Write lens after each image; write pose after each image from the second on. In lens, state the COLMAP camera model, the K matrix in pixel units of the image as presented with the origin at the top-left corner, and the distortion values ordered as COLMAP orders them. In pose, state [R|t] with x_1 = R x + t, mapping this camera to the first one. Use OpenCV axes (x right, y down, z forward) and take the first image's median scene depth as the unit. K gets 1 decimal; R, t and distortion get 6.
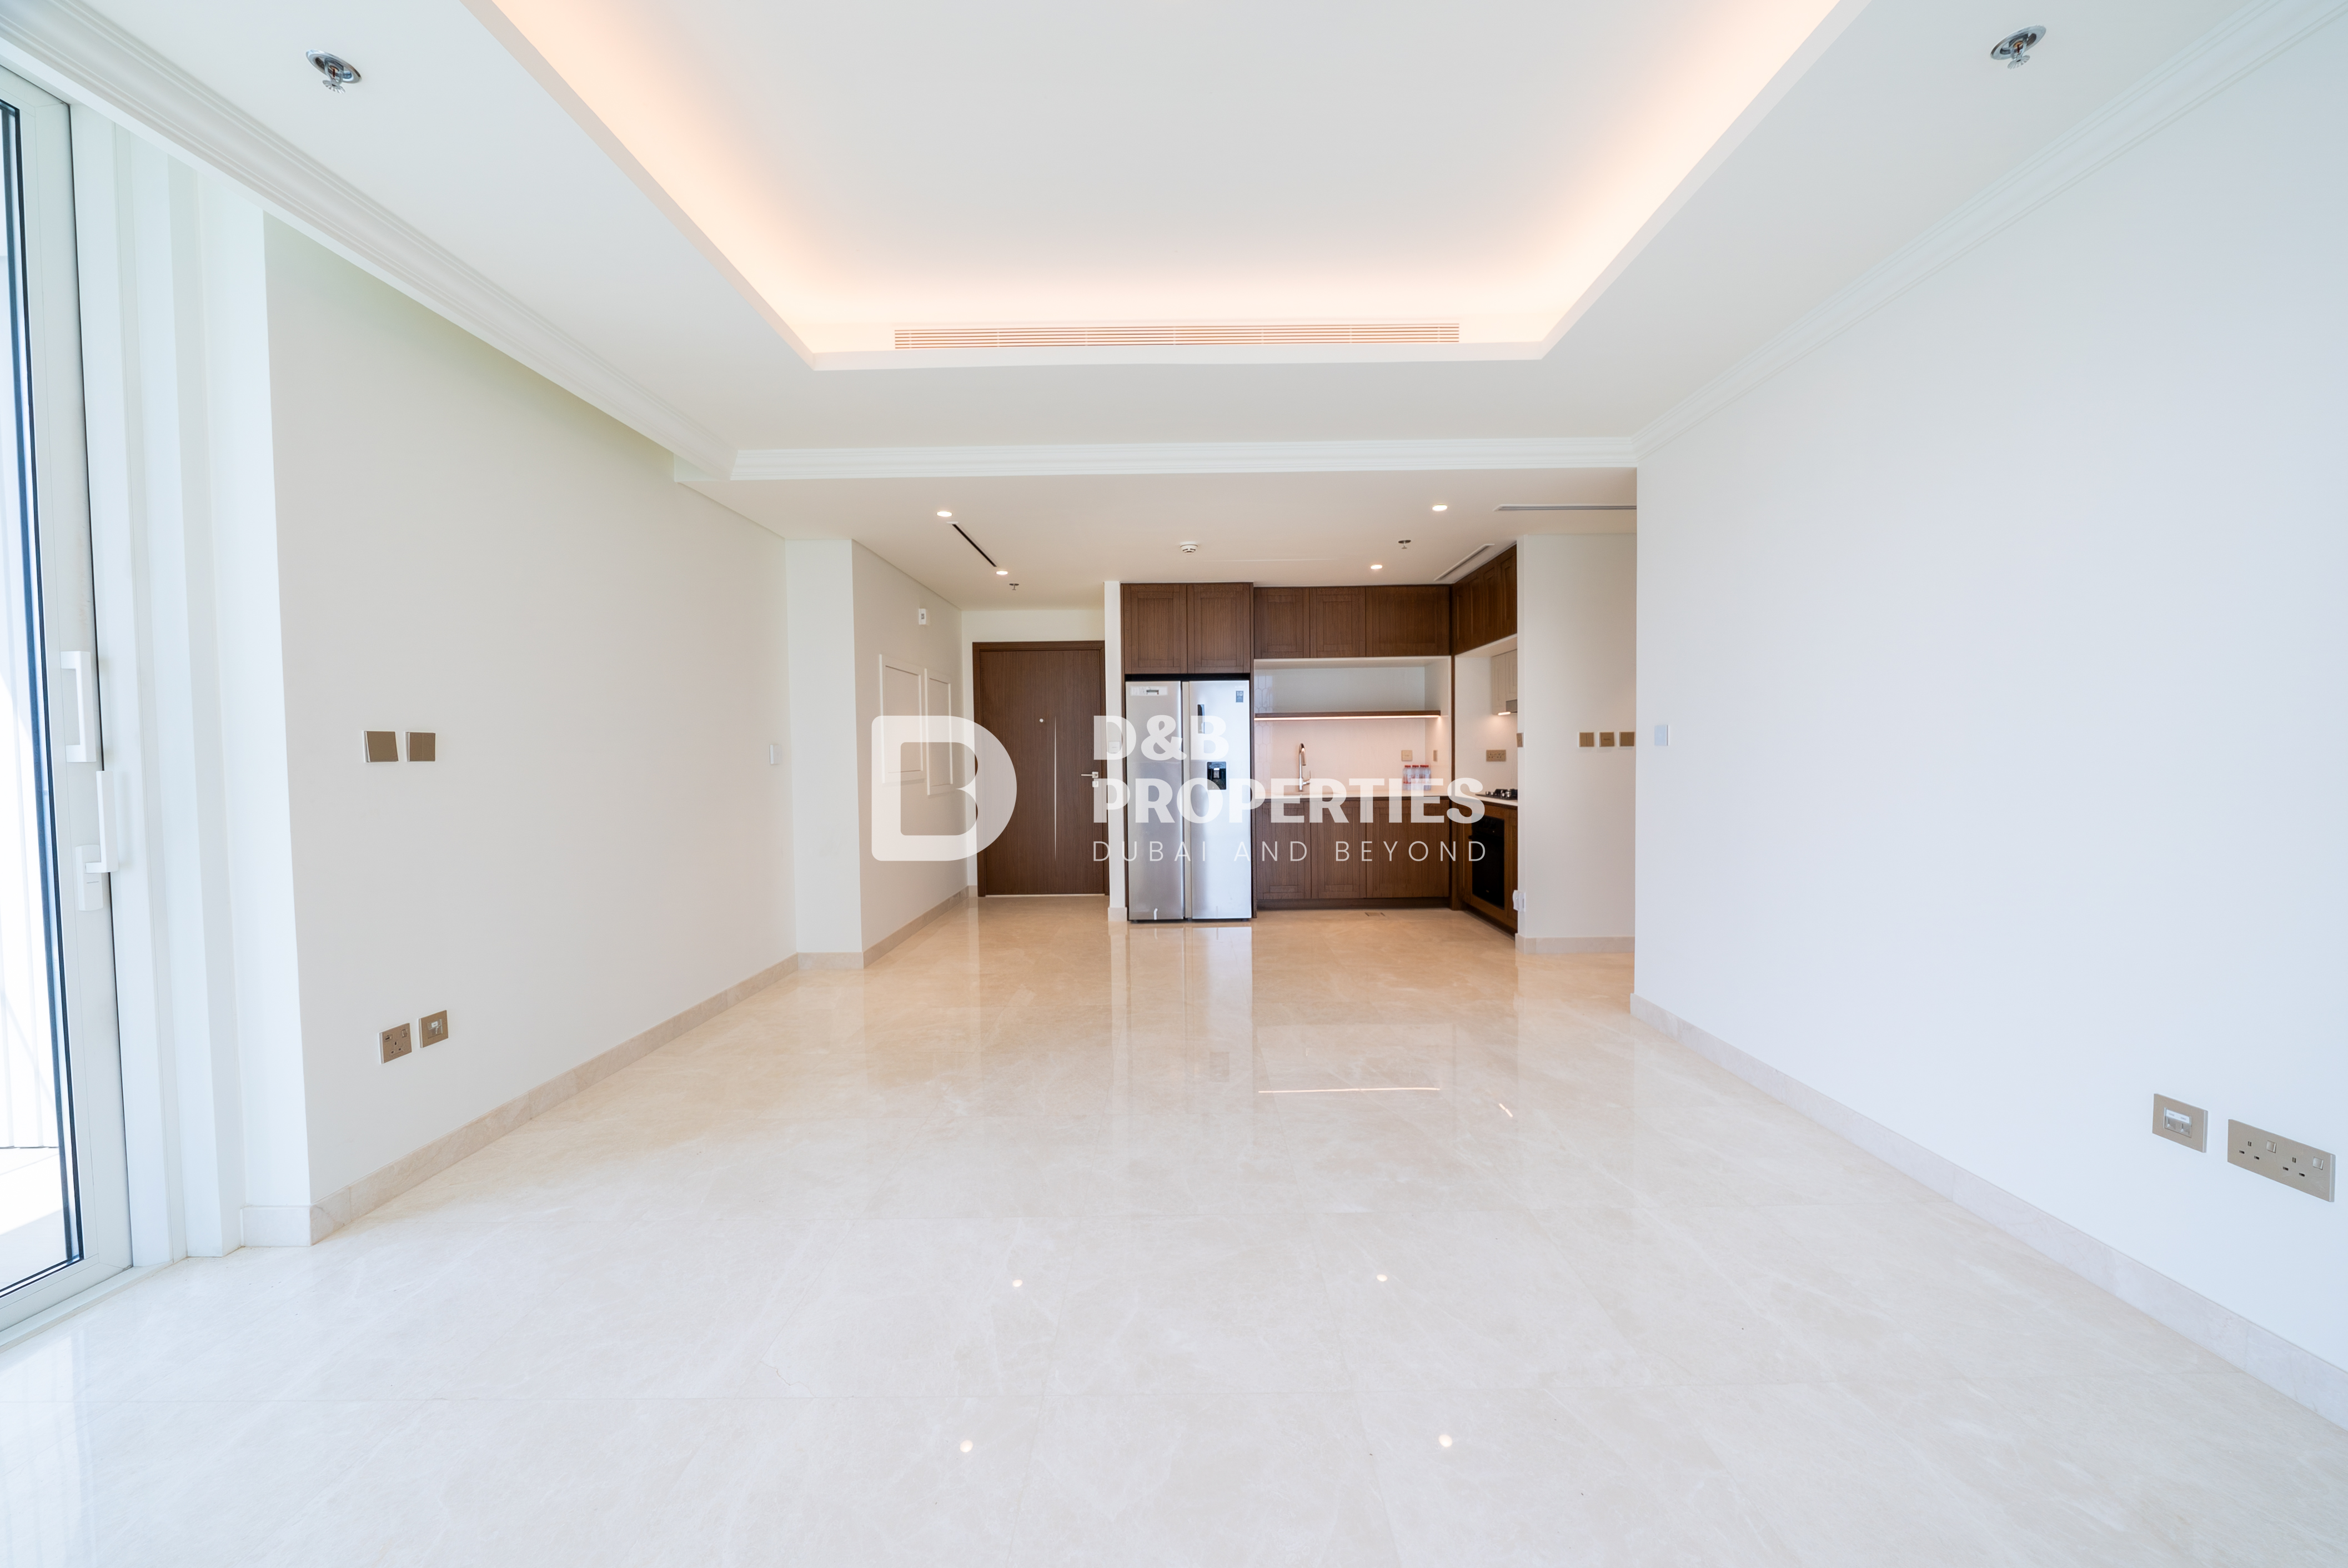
lens RADIAL K [[792.2, 0, 1174.0], [0, 792.2, 784.0], [0, 0, 1]] dist [-0.001441, -0.000176]
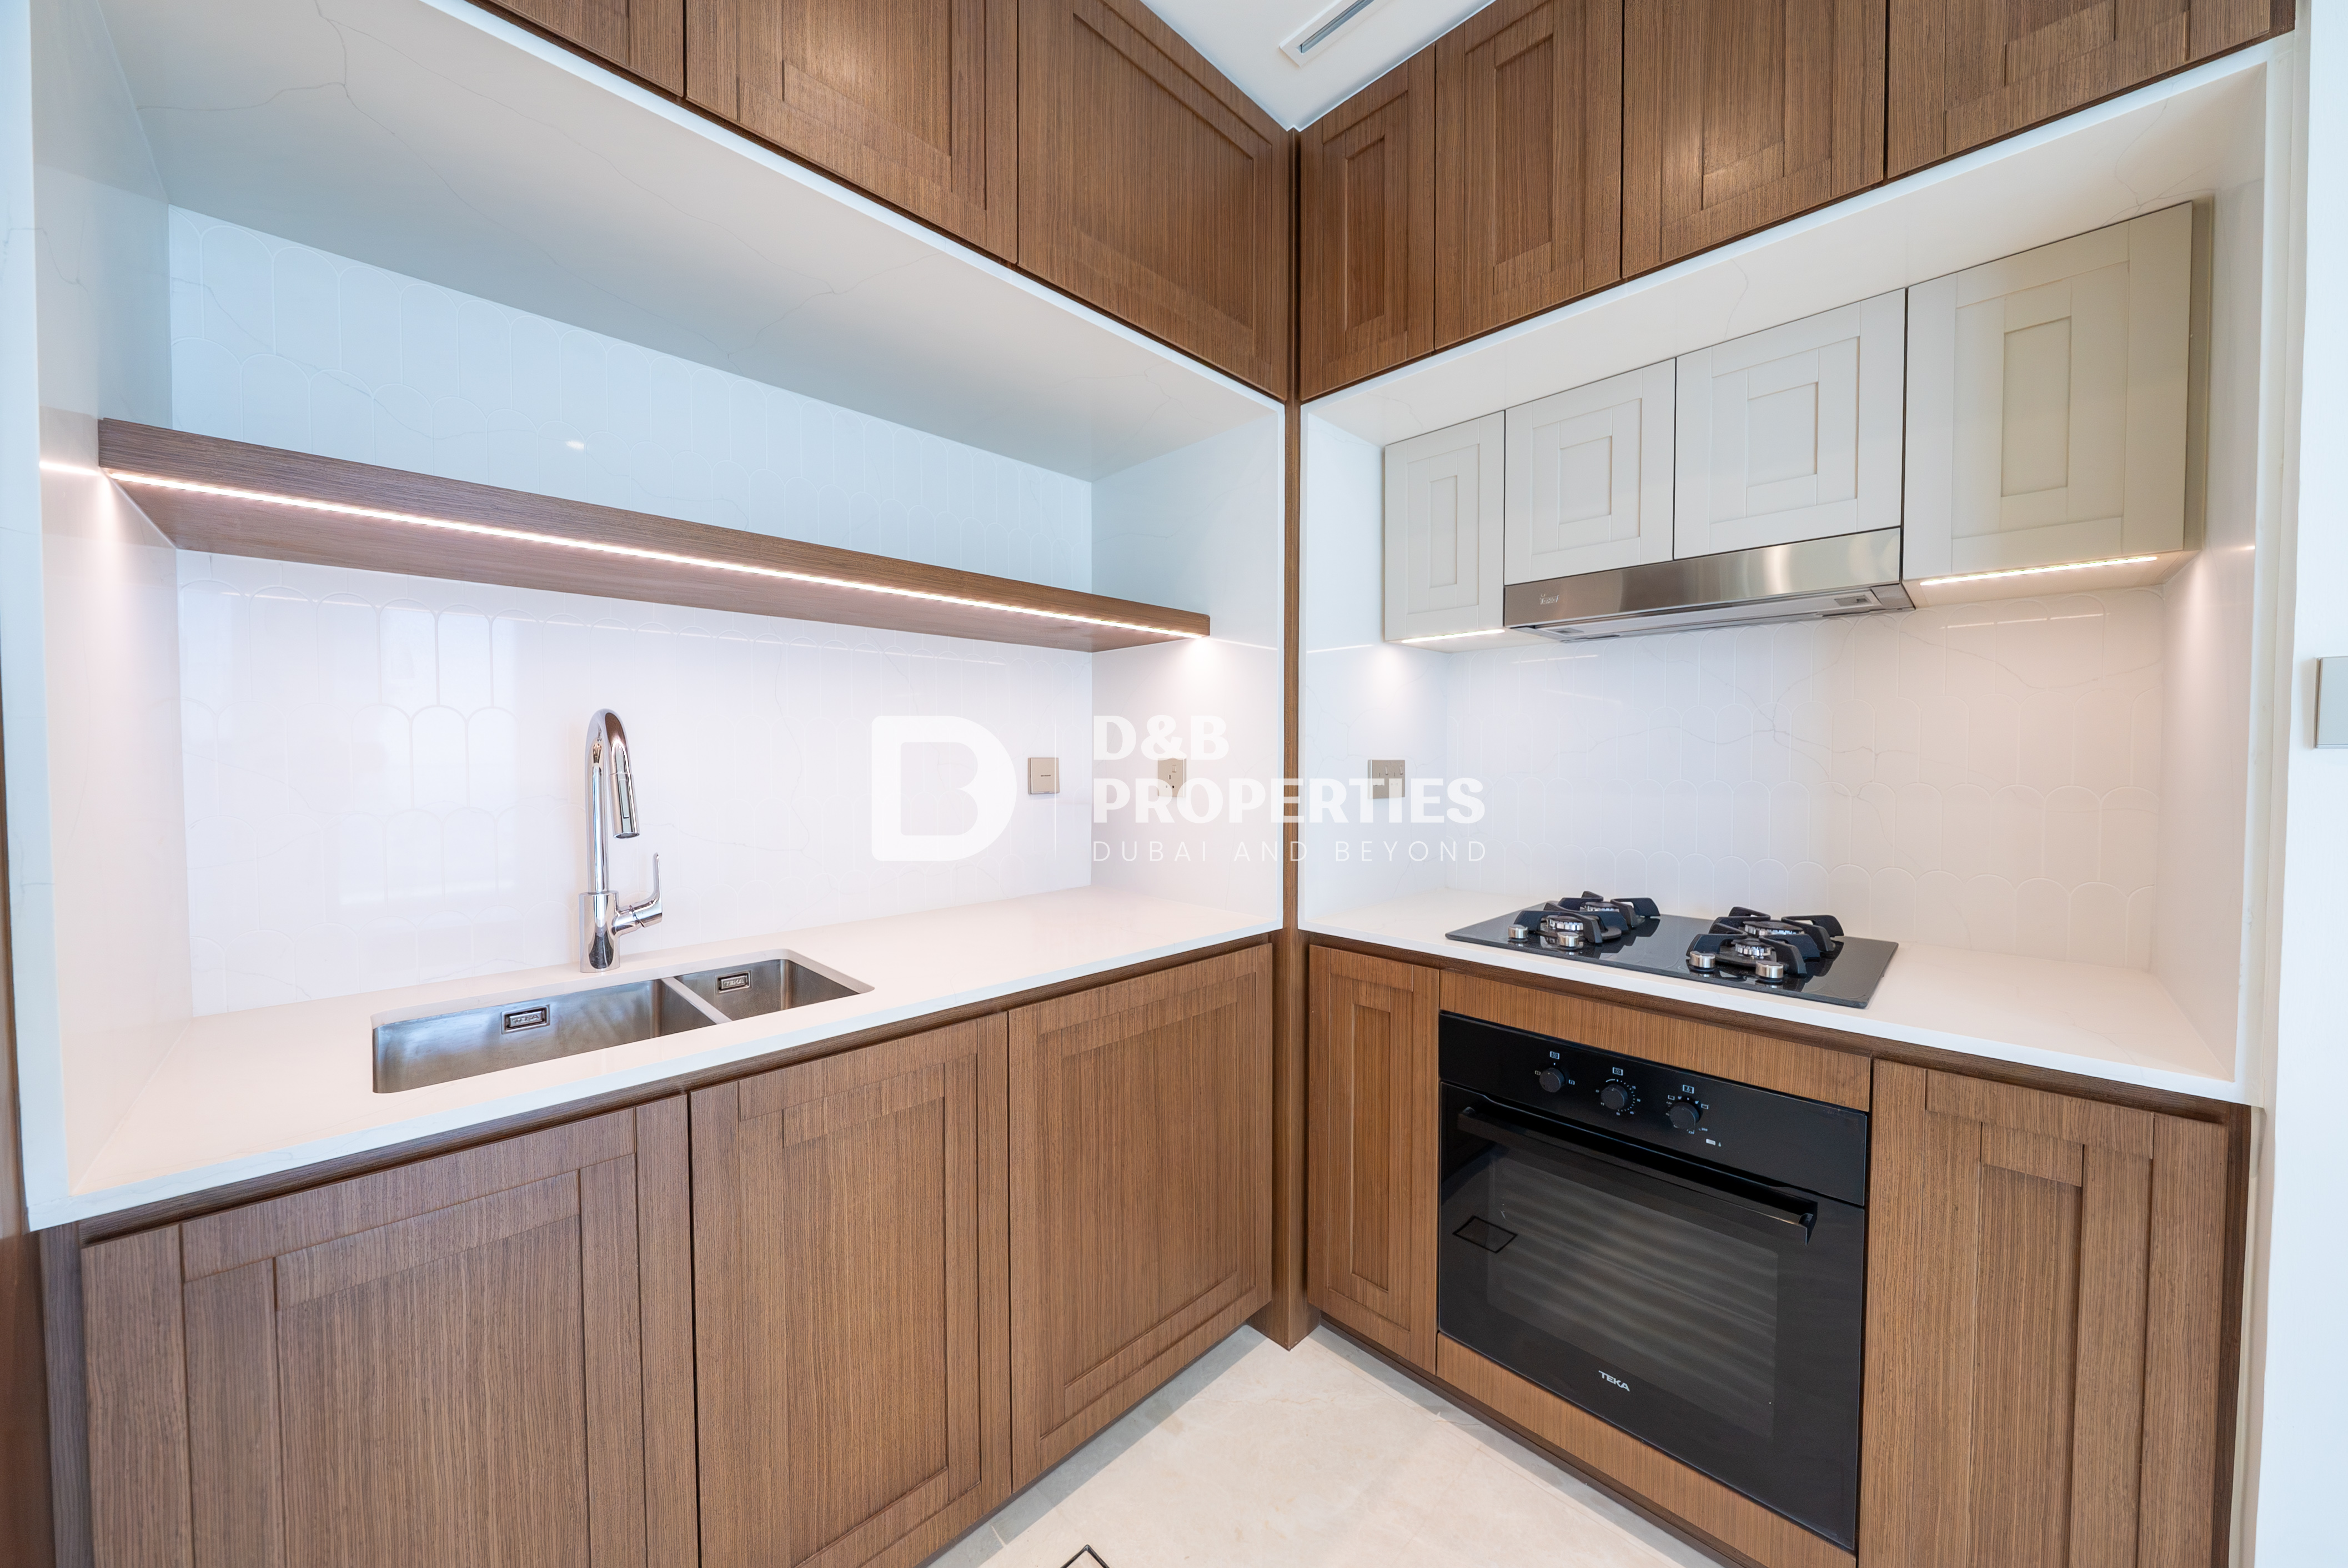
lens RADIAL K [[802.5, 0, 1185.6], [0, 802.5, 776.1], [0, 0, 1]] dist [-0.001935, -0.000287]
pose [[0.693928, -0.007005, 0.720010, 0.166921], [0.017897, 0.999812, -0.007522, -0.044367], [-0.719822, 0.018105, 0.693922, 1.065524]]
